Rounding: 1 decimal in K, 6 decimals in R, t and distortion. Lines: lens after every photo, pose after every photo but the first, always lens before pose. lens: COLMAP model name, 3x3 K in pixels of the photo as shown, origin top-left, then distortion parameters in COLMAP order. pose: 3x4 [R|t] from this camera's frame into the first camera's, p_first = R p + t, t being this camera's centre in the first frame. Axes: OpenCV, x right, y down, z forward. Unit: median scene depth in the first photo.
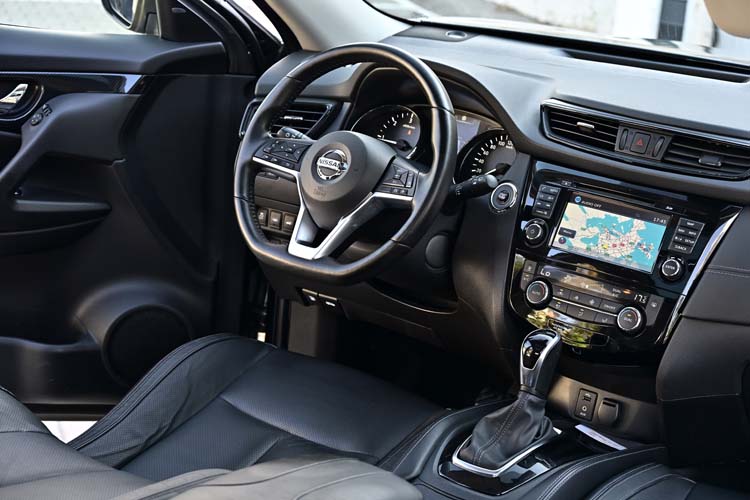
lens RADIAL K [[1549.2, 0, 375.0], [0, 1549.2, 250.0], [0, 0, 1]] dist [-0.022356, -0.031917]
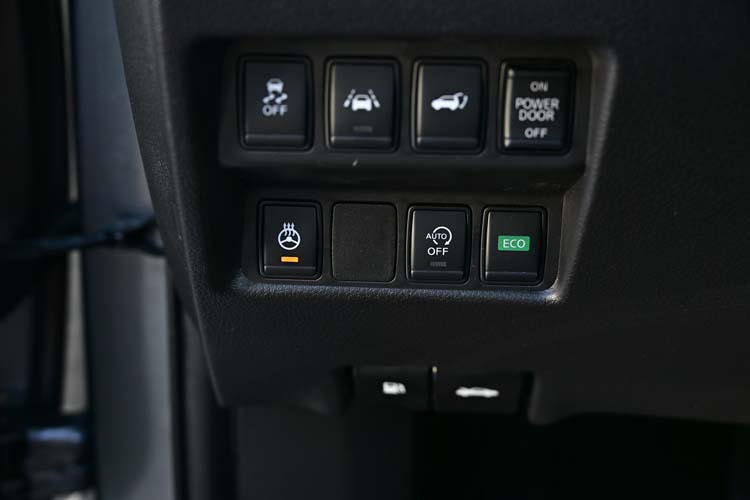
lens RADIAL K [[1156.3, 0, 375.0], [0, 1156.3, 250.0], [0, 0, 1]] dist [0.003765, 0.004897]
pose [[0.858924, -0.258577, 0.442027, -0.151409], [0.210377, 0.965128, 0.155789, -0.027592], [-0.466896, -0.040818, 0.883370, 1.011450]]
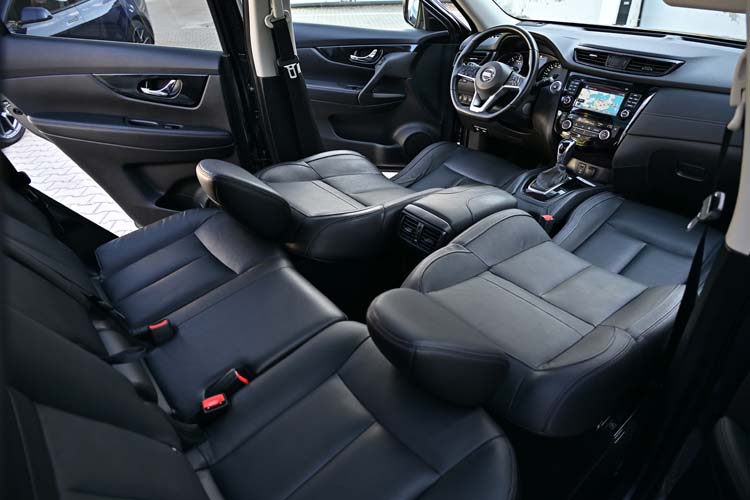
lens RADIAL K [[485.6, 0, 375.0], [0, 485.6, 250.0], [0, 0, 1]] dist [-0.006958, 0.004244]
pose [[0.971148, 0.057347, -0.231478, -0.006562], [0.003901, 0.966706, 0.255859, 0.021142], [0.238444, -0.249380, 0.938591, 0.107504]]
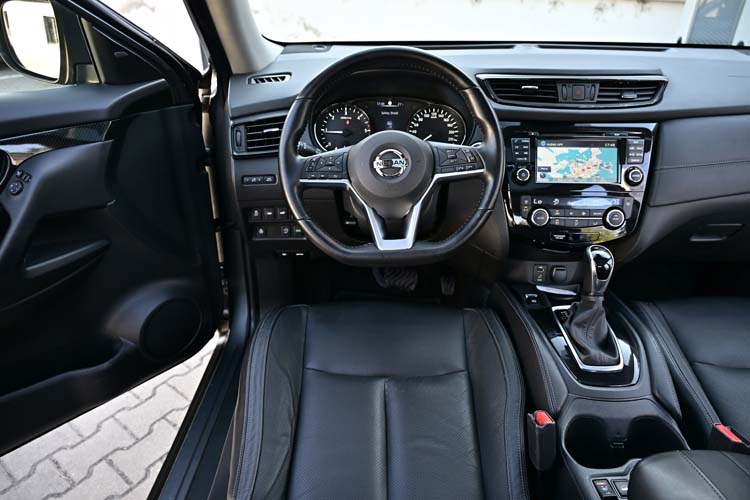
lens RADIAL K [[479.9, 0, 375.0], [0, 479.9, 250.0], [0, 0, 1]] dist [0.000426, 0.001296]
pose [[0.803546, -0.341569, 0.487489, -0.230256], [0.219443, 0.931278, 0.290804, -0.101393], [-0.553317, -0.126698, 0.823279, 0.718471]]
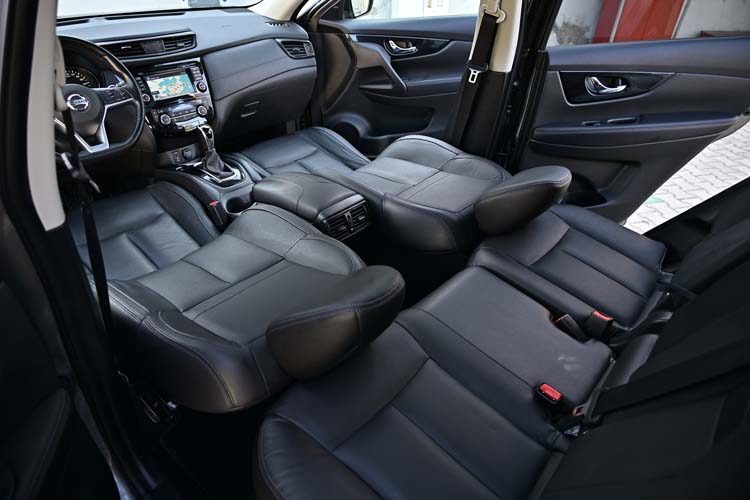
lens RADIAL K [[485.6, 0, 375.0], [0, 485.6, 250.0], [0, 0, 1]] dist [-0.006958, 0.004244]
pose [[0.065072, -0.602352, 0.795574, -0.610007], [0.267481, 0.778617, 0.567635, -0.159175], [-0.961363, 0.175864, 0.211784, 0.545767]]
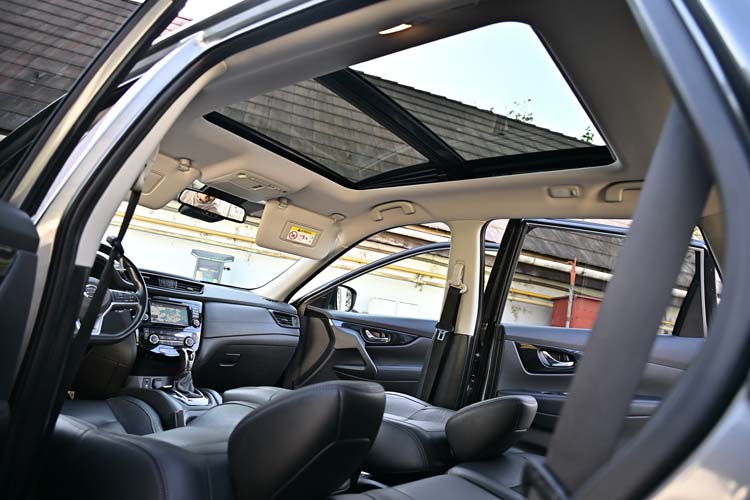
lens RADIAL K [[485.6, 0, 375.0], [0, 485.6, 250.0], [0, 0, 1]] dist [-0.006958, 0.004244]
pose [[0.018357, 0.090888, 0.995692, -0.710246], [0.144537, 0.985158, -0.092591, 0.008810], [-0.989329, 0.145614, 0.004948, 0.599979]]
